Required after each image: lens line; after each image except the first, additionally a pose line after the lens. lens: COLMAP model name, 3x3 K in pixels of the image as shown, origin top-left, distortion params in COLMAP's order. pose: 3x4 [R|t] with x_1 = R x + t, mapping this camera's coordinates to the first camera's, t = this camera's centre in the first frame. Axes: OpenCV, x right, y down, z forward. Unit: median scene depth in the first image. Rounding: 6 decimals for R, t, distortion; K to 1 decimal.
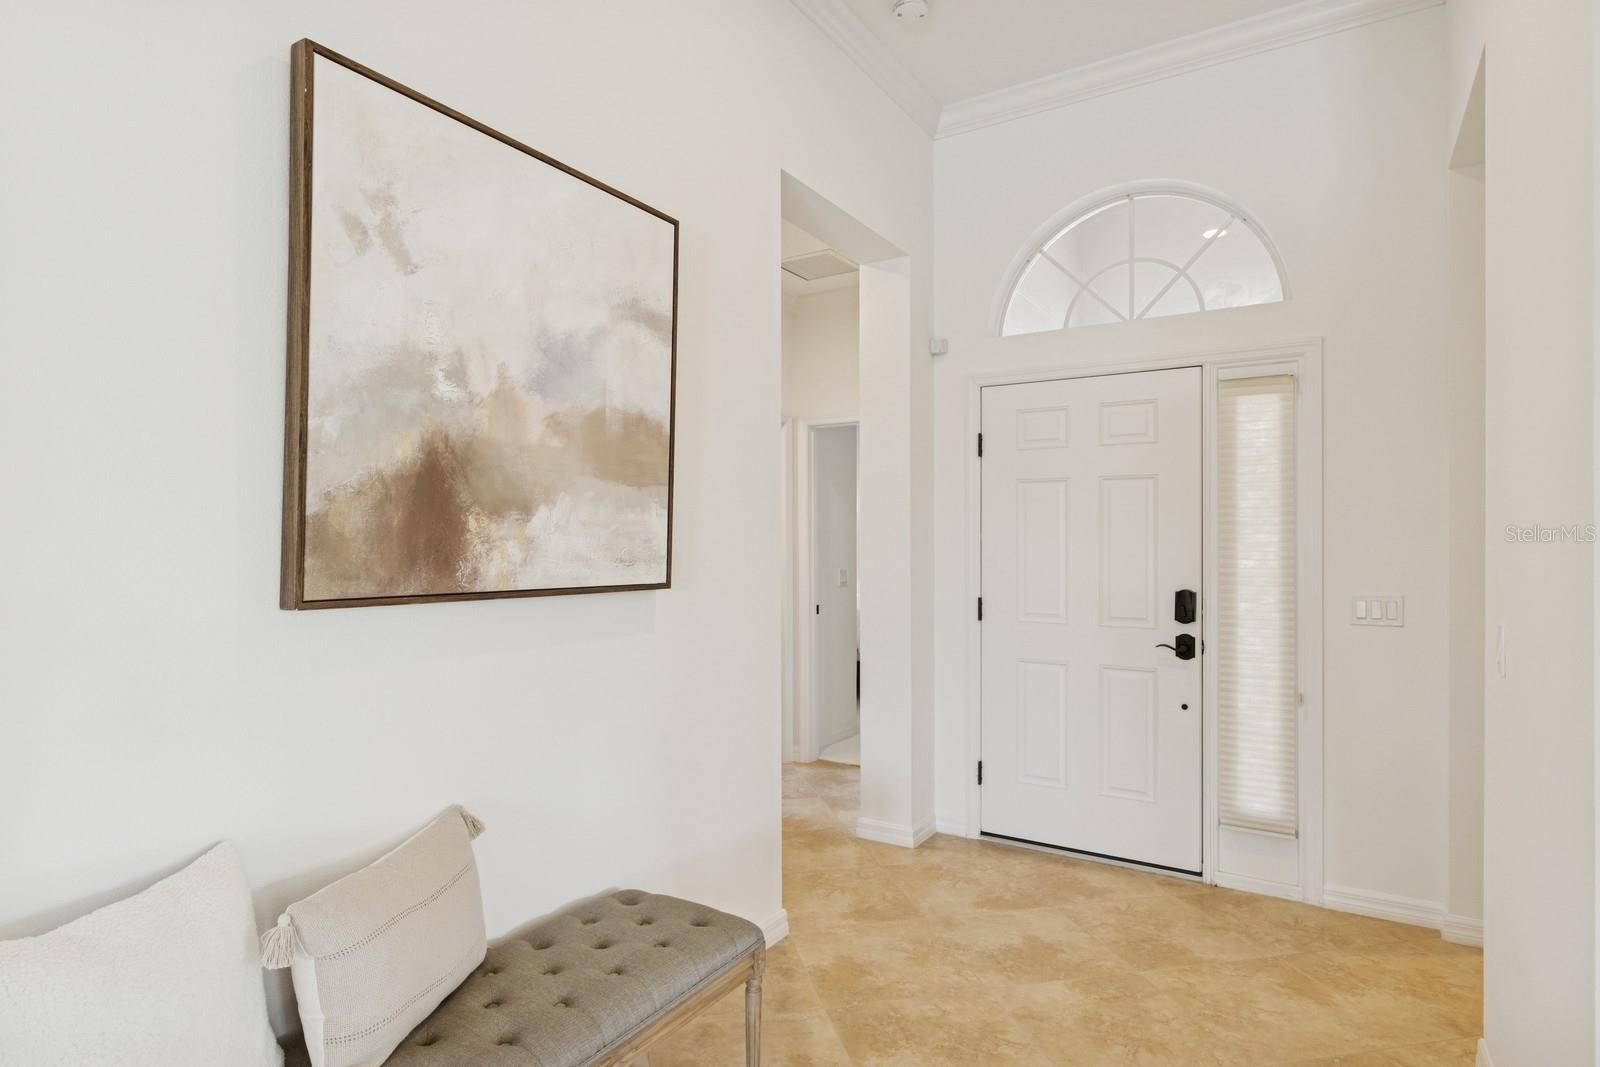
lens RADIAL K [[874.3, 0, 800.0], [0, 874.3, 533.5], [0, 0, 1]] dist [-0.002501, -0.000299]
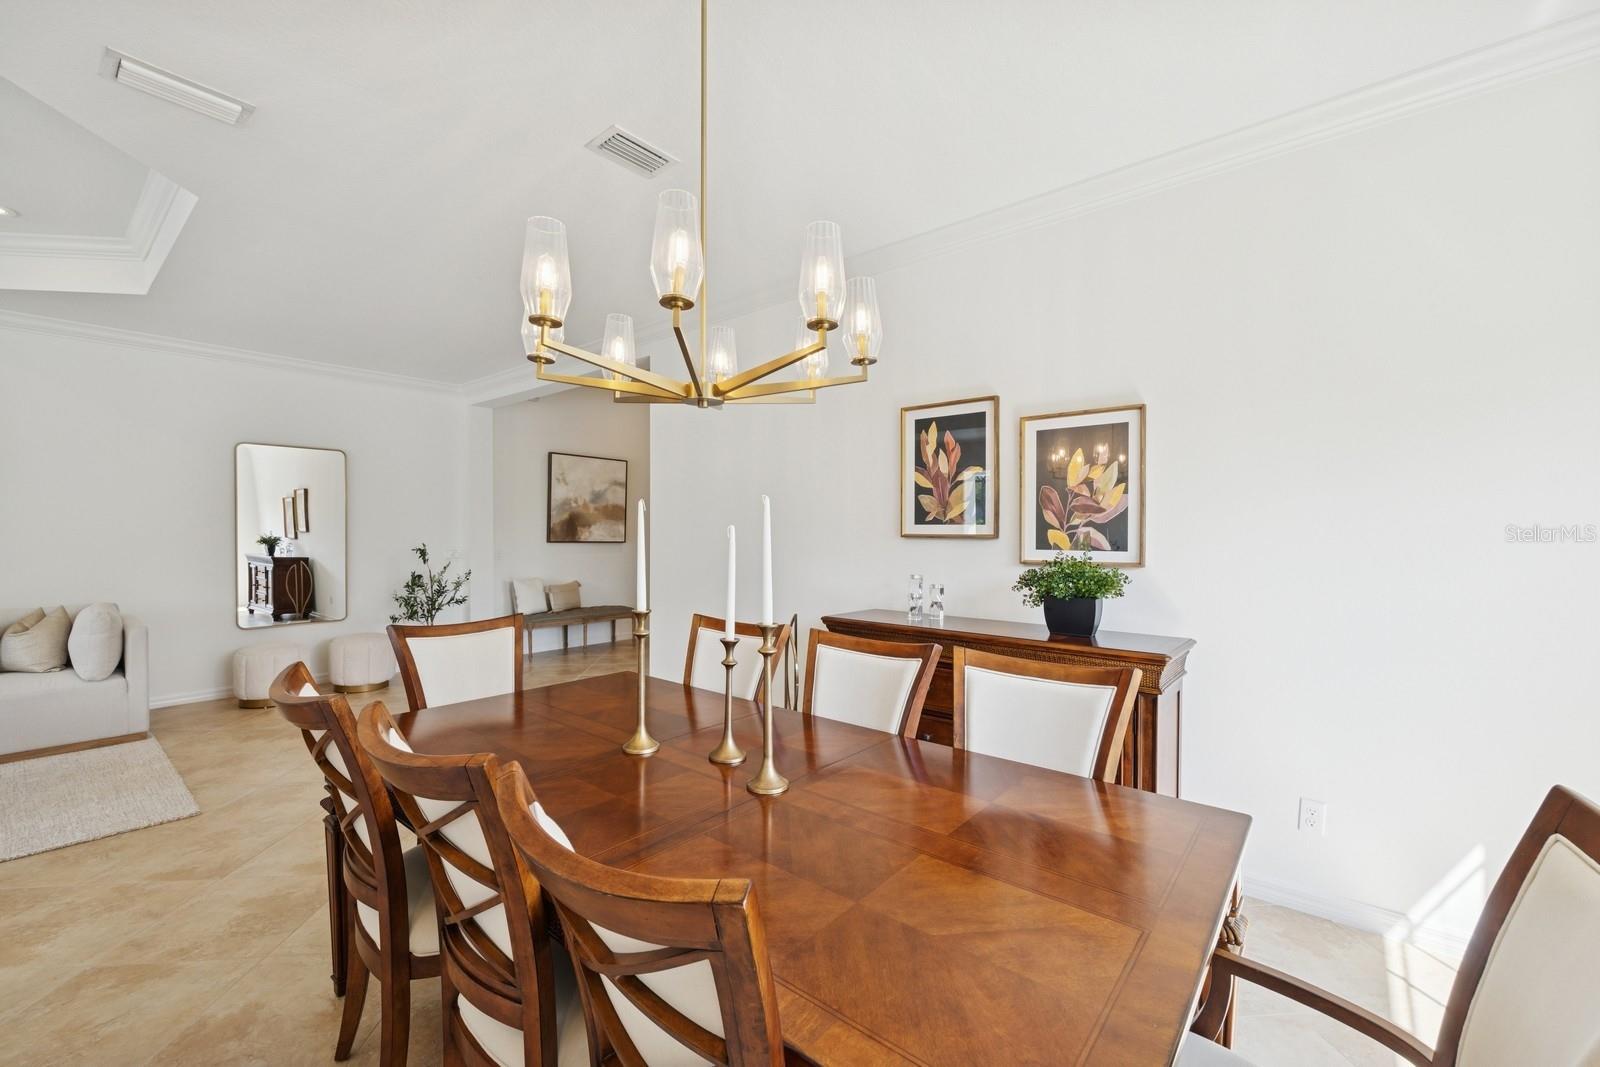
lens RADIAL K [[656.9, 0, 800.0], [0, 656.9, 533.5], [0, 0, 1]] dist [0.001229, 0.000038]
pose [[0.990032, -0.000868, -0.140841, 1.495196], [0.000747, 0.999999, -0.000911, 0.023129], [0.140841, 0.000797, 0.990032, -2.729759]]
